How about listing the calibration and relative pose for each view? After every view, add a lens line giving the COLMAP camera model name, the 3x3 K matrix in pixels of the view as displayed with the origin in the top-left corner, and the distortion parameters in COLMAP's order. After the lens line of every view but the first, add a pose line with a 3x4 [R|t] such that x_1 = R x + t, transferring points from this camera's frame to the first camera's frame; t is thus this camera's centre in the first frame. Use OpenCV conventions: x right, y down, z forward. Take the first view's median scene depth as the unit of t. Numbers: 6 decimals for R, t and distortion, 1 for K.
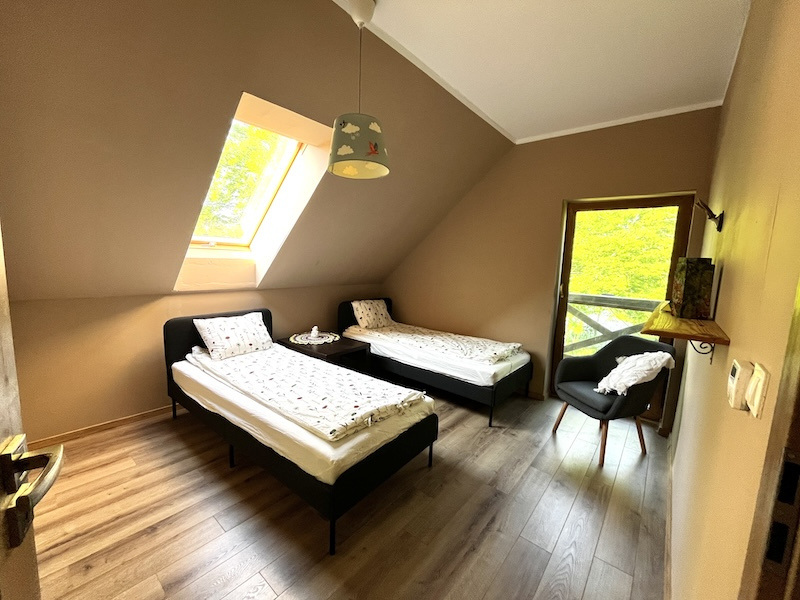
lens RADIAL K [[326.0, 0, 398.1], [0, 326.0, 299.3], [0, 0, 1]] dist [0.001091, -0.000310]
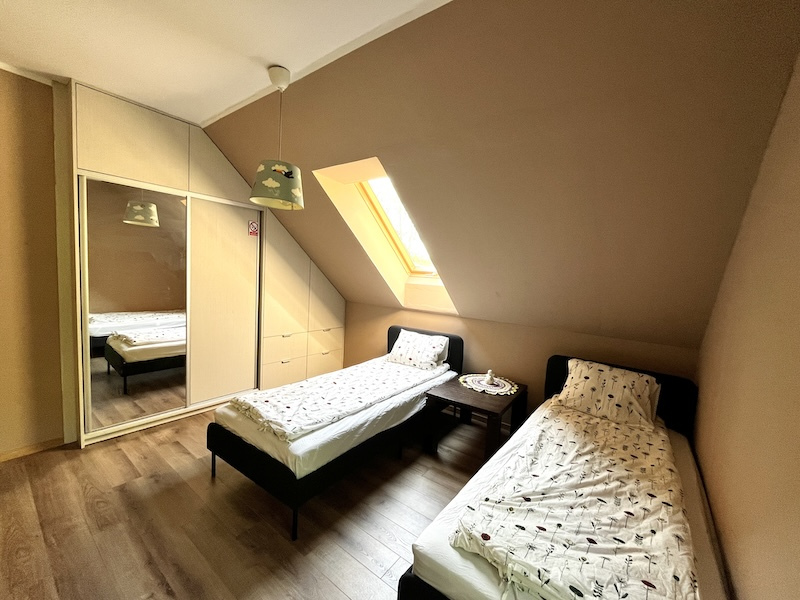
lens RADIAL K [[326.0, 0, 398.4], [0, 326.0, 299.3], [0, 0, 1]] dist [0.001091, -0.000310]
pose [[0.051160, 0.044676, -0.997691, 0.687273], [-0.174457, 0.984038, 0.035119, -0.101424], [0.983335, 0.172257, 0.058137, 0.872736]]
